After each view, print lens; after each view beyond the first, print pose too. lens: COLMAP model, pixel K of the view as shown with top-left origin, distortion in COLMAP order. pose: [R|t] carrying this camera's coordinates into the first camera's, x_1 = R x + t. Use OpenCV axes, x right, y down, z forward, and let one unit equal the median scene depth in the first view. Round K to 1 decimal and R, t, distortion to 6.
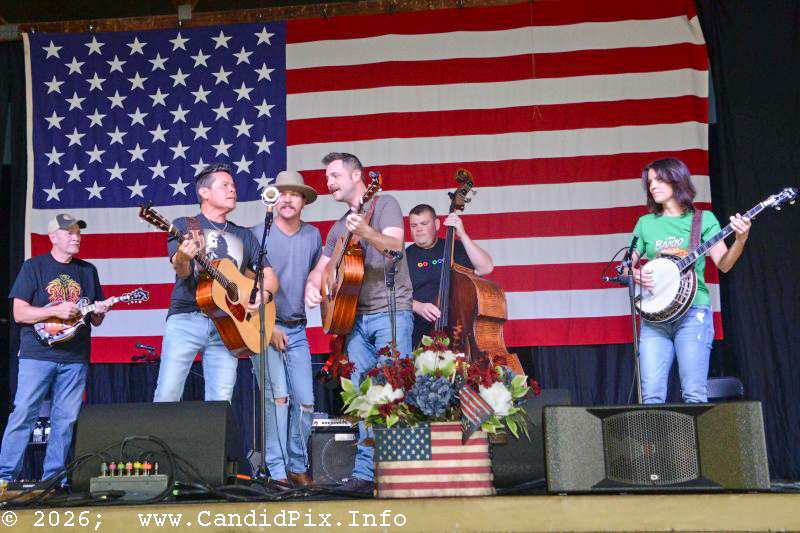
lens RADIAL K [[1121.5, 0, 357.7], [0, 1121.5, 267.0], [0, 0, 1]] dist [0.122967, 0.008701]
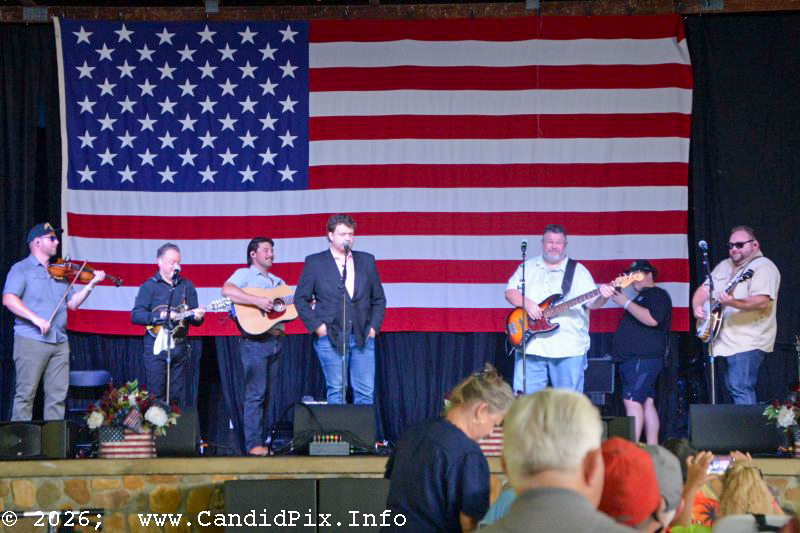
lens RADIAL K [[1956.5, 0, 354.2], [0, 1956.5, 267.3], [0, 0, 1]] dist [0.503820, 0.537043]
pose [[0.996717, 0.025033, 0.077003, -0.158813], [-0.032466, 0.994771, 0.096837, -0.167417], [-0.074176, -0.099019, 0.992317, -0.878529]]
